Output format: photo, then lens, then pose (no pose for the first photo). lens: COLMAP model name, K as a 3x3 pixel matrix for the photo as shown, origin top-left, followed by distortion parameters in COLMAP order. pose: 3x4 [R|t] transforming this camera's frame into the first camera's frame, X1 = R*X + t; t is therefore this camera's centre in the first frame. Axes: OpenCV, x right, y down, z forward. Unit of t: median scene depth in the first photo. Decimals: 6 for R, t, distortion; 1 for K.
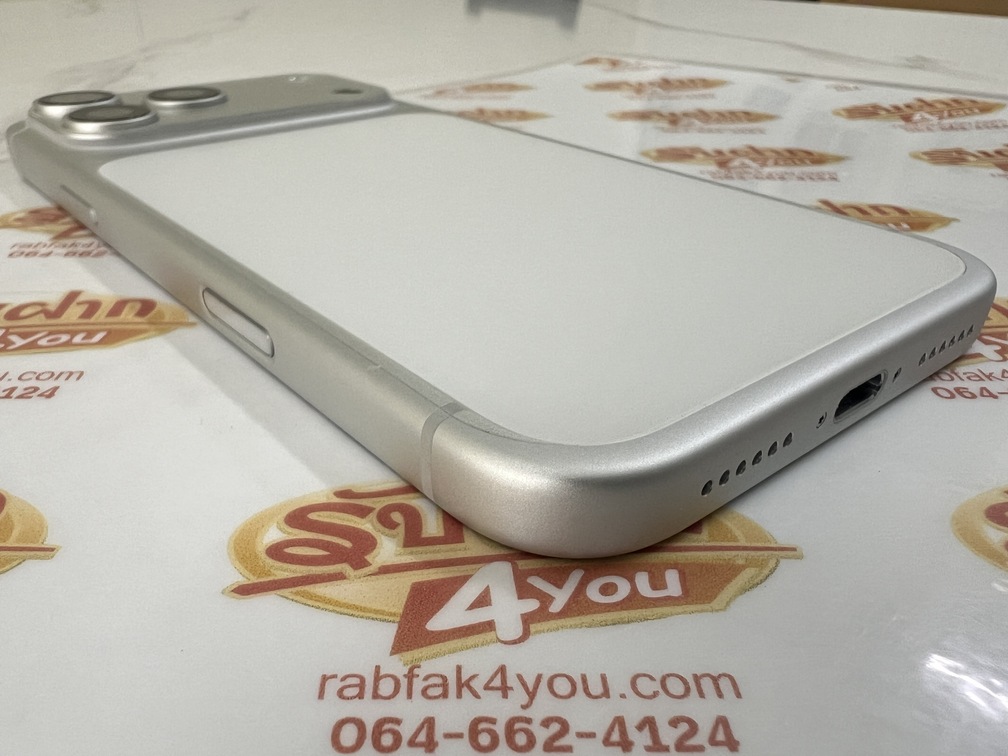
lens RADIAL K [[808.6, 0, 473.1], [0, 808.6, 374.4], [0, 0, 1]] dist [-0.009181, 0.000732]
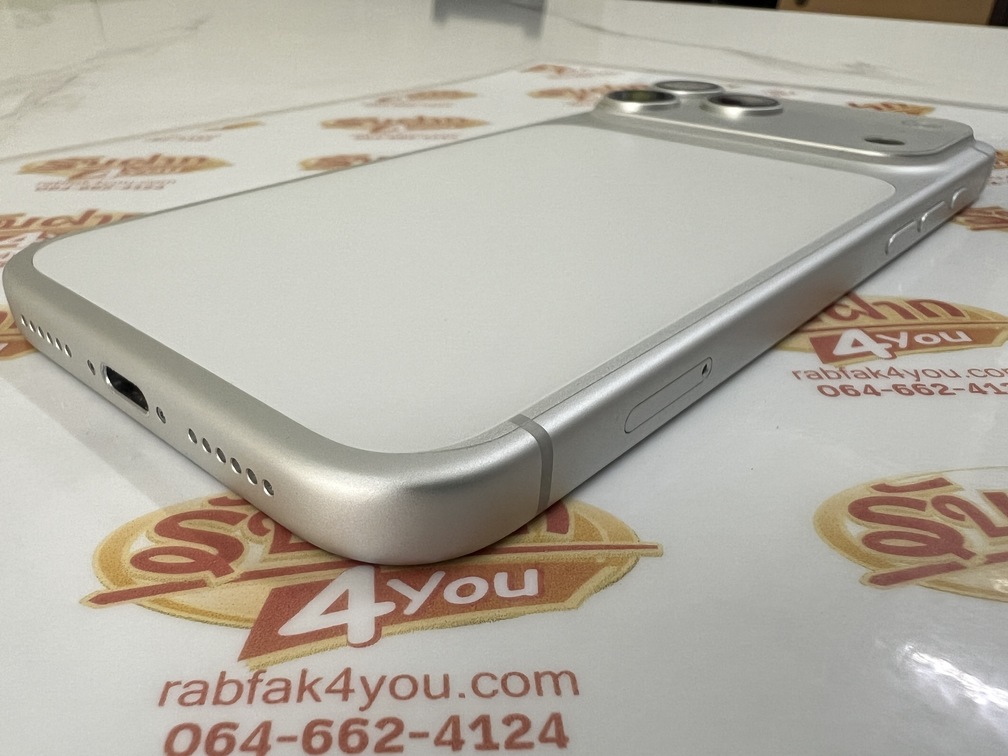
lens RADIAL K [[808.6, 0, 466.8], [0, 808.6, 371.8], [0, 0, 1]] dist [-0.009181, 0.000732]
pose [[0.999553, -0.015944, 0.025303, 0.148068], [0.016221, 0.999810, -0.010797, 0.003394], [-0.025126, 0.011203, 0.999622, -0.013571]]
